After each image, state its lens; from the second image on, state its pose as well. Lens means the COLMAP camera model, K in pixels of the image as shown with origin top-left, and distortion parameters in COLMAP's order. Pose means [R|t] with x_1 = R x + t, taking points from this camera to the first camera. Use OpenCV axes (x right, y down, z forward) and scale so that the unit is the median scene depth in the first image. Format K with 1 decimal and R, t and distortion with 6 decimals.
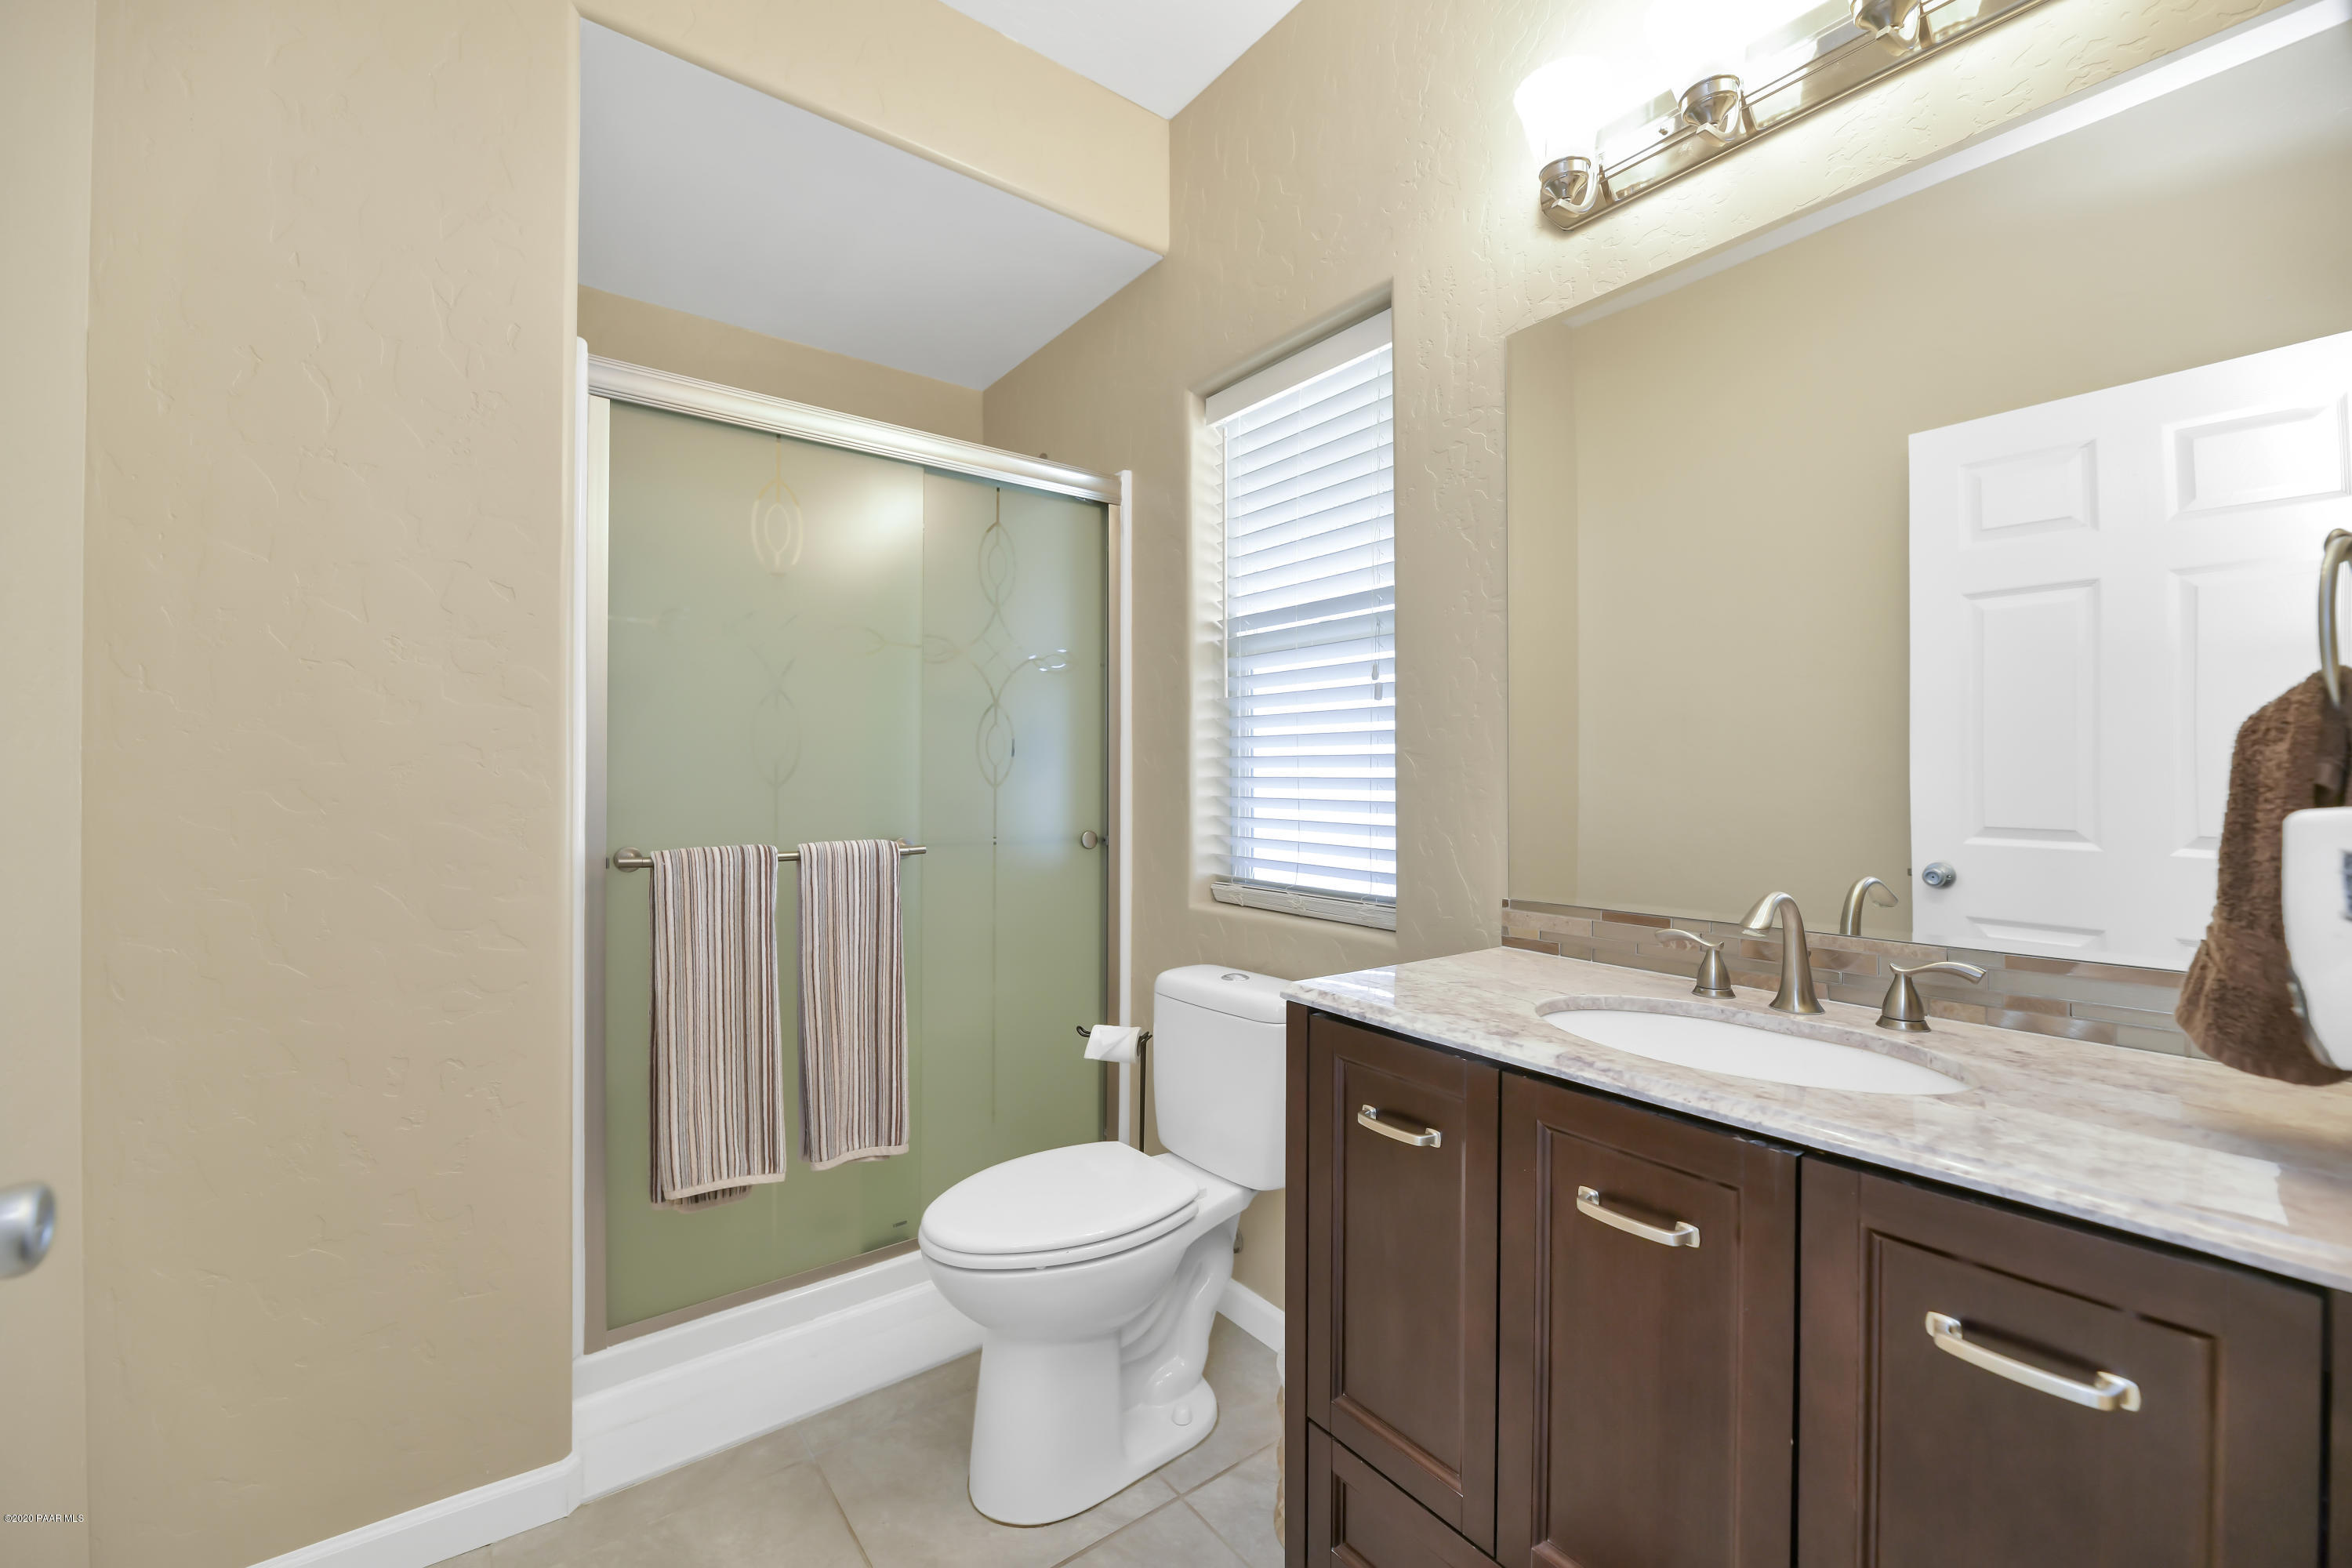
lens RADIAL K [[946.2, 0, 1168.4], [0, 946.2, 789.5], [0, 0, 1]] dist [0.001142, -0.002293]
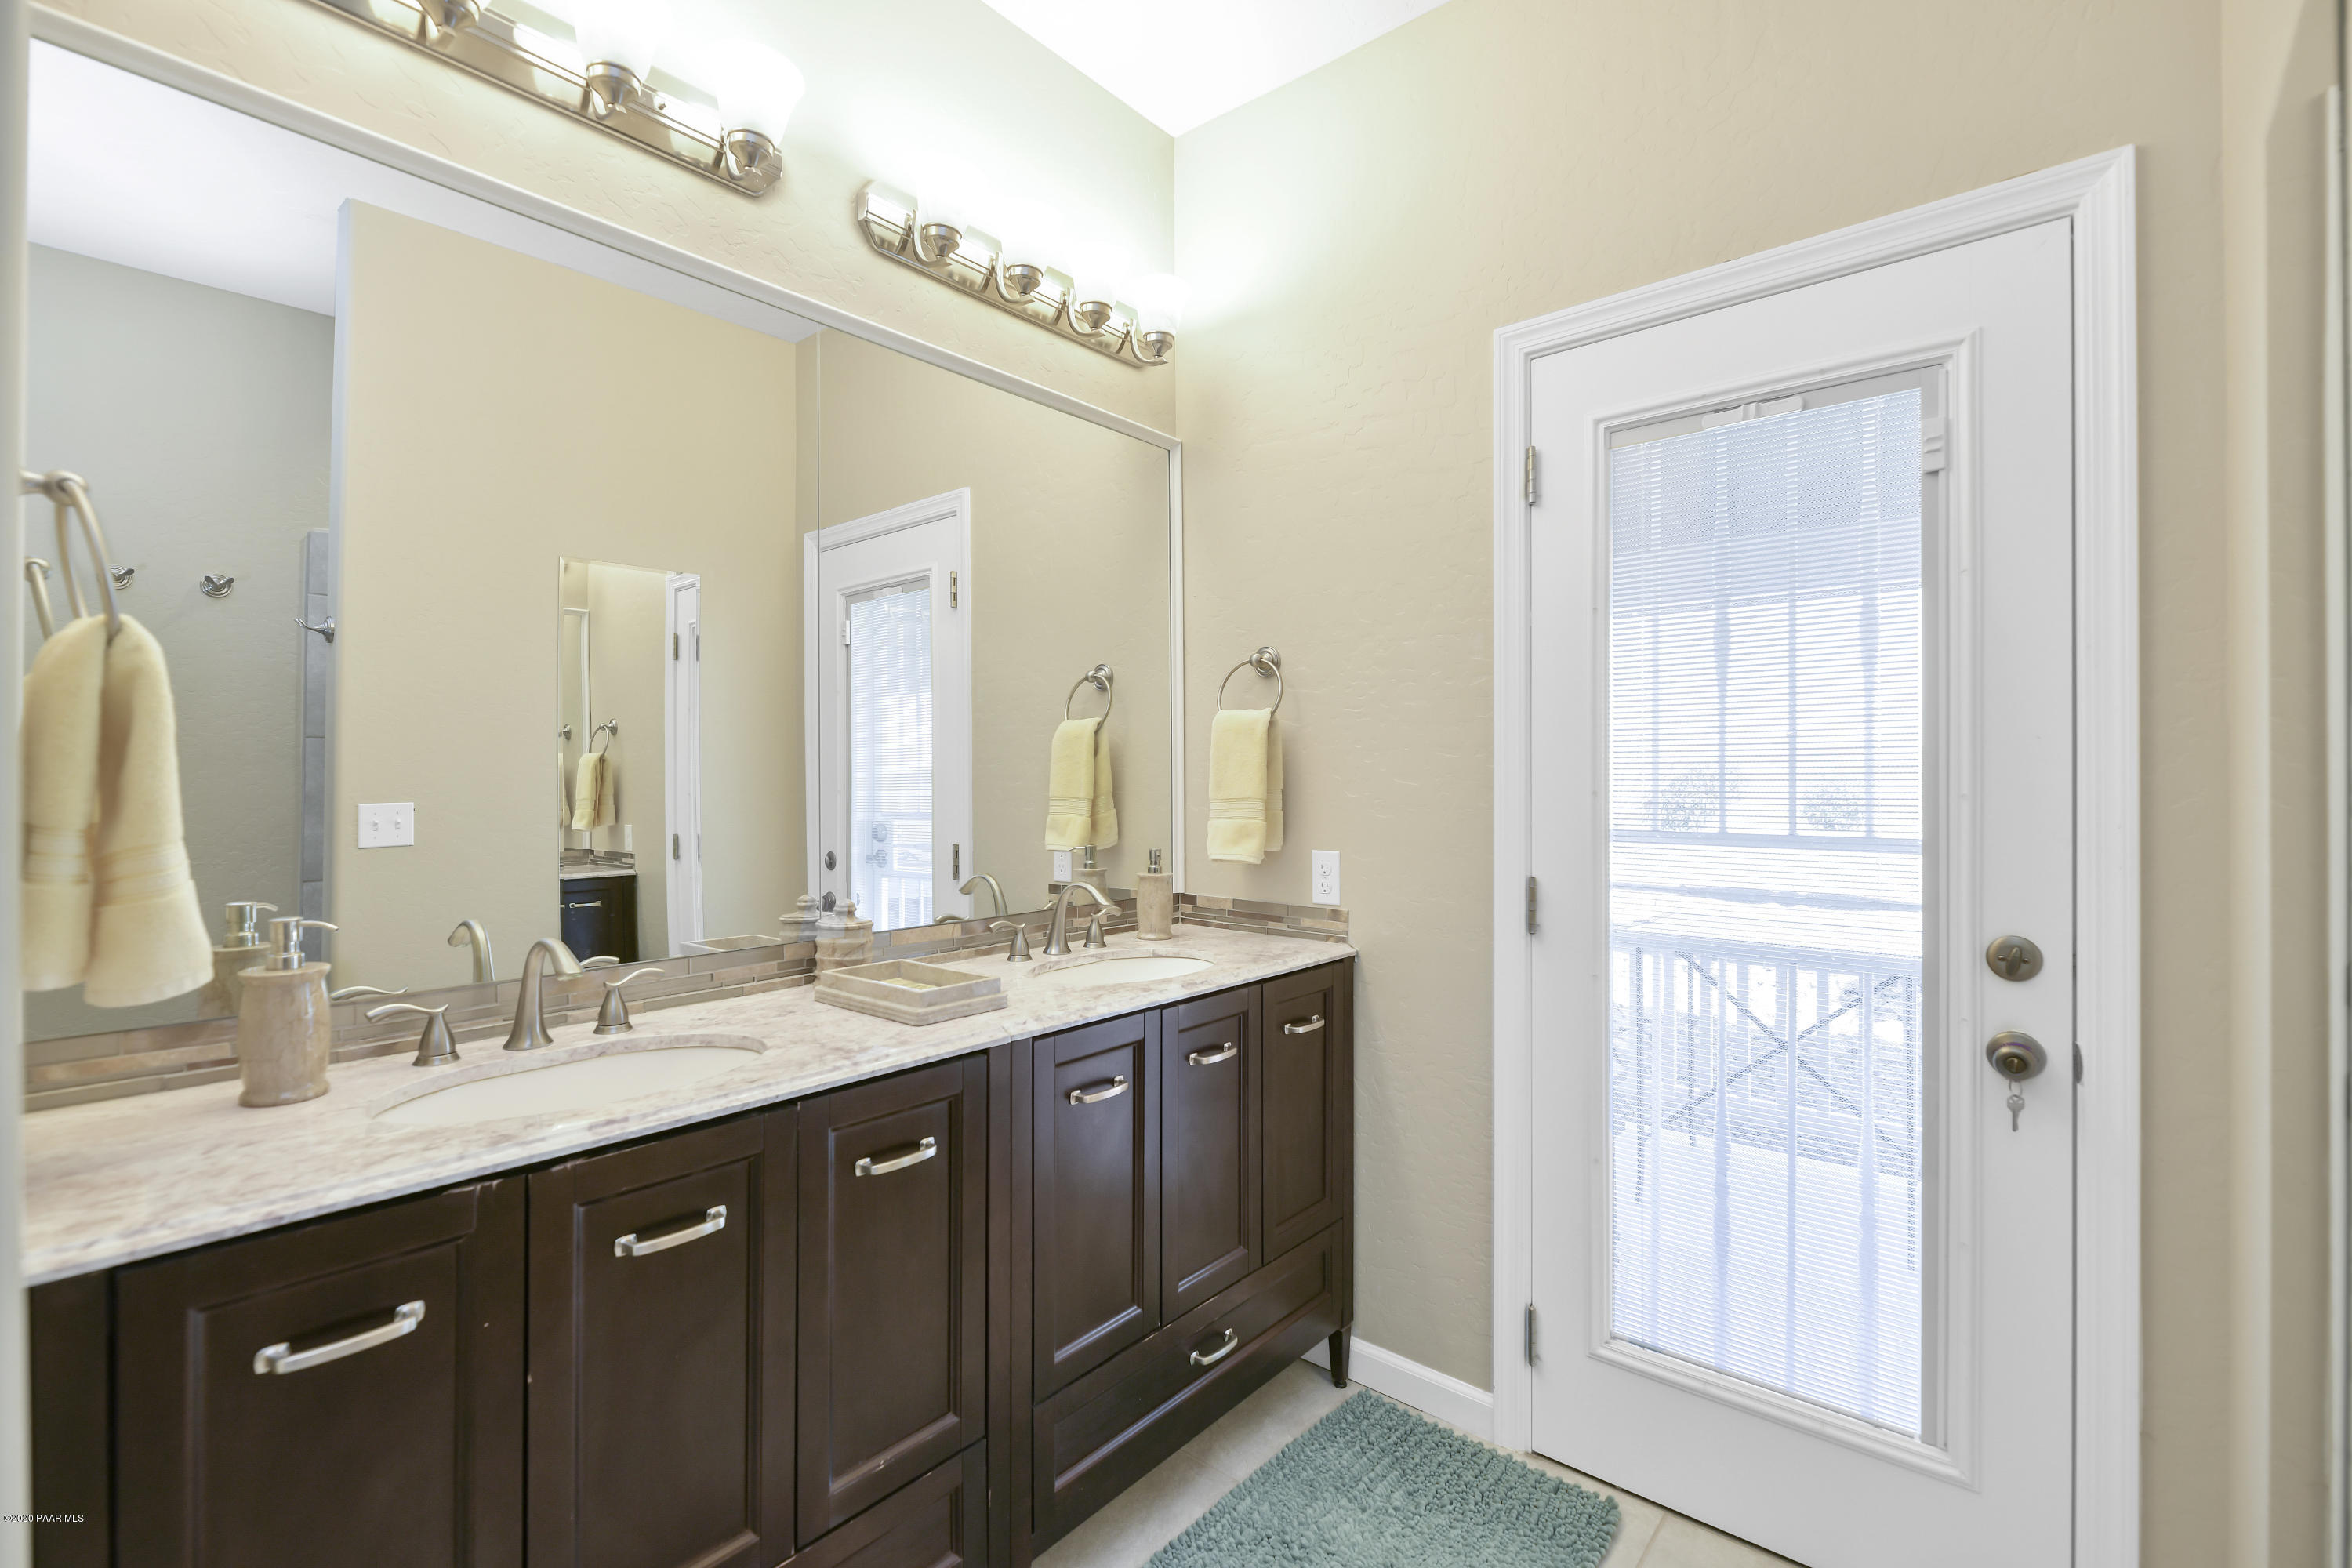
lens RADIAL K [[1061.2, 0, 1156.2], [0, 1061.2, 780.5], [0, 0, 1]] dist [0.000128, -0.000218]
pose [[-0.216462, -0.009279, 0.976247, -0.779623], [0.006229, 0.999921, 0.010885, -0.092099], [-0.976271, 0.008437, -0.216387, 0.622265]]
